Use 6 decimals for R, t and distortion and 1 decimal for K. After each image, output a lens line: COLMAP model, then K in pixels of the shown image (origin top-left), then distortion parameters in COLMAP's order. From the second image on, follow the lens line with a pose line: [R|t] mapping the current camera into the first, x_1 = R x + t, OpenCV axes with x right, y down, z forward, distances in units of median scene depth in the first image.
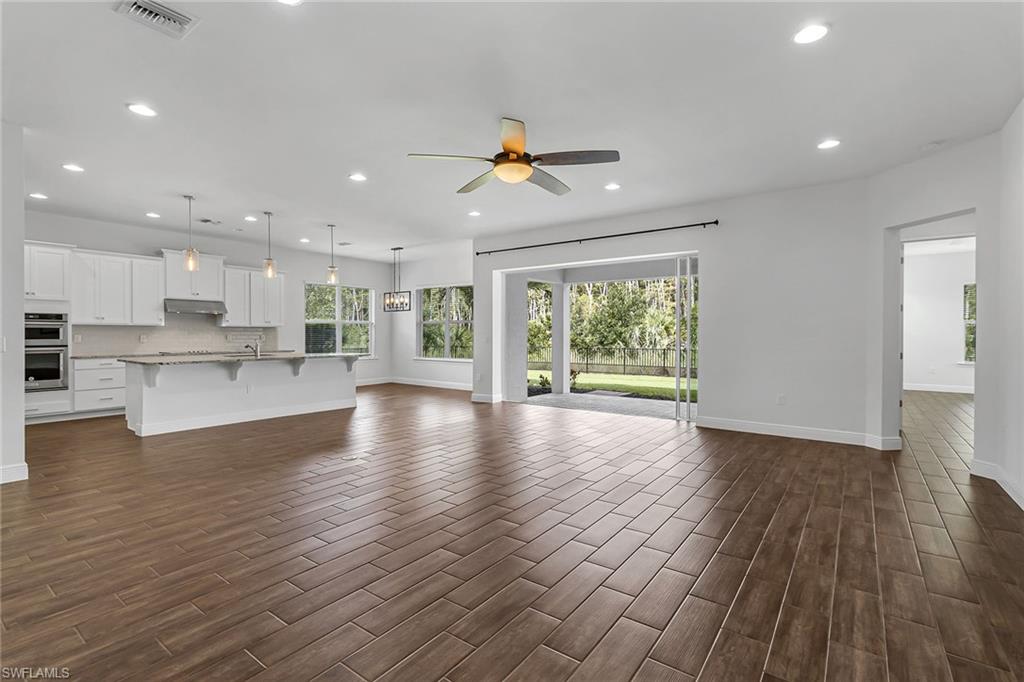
lens RADIAL K [[474.6, 0, 509.7], [0, 474.6, 338.9], [0, 0, 1]] dist [-0.004349, -0.001522]
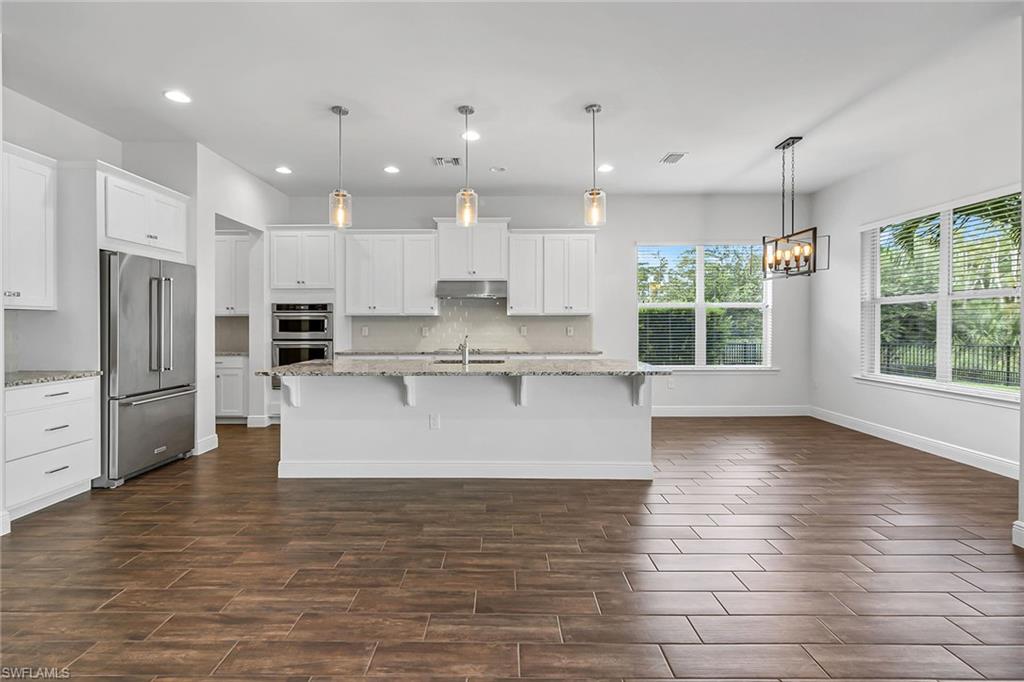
lens RADIAL K [[474.6, 0, 507.8], [0, 474.6, 330.0], [0, 0, 1]] dist [-0.004349, -0.001522]
pose [[0.574391, 0.007888, -0.818543, -0.019450], [-0.008371, 0.999958, 0.003762, -0.007646], [0.818538, 0.004691, 0.574433, 0.611496]]
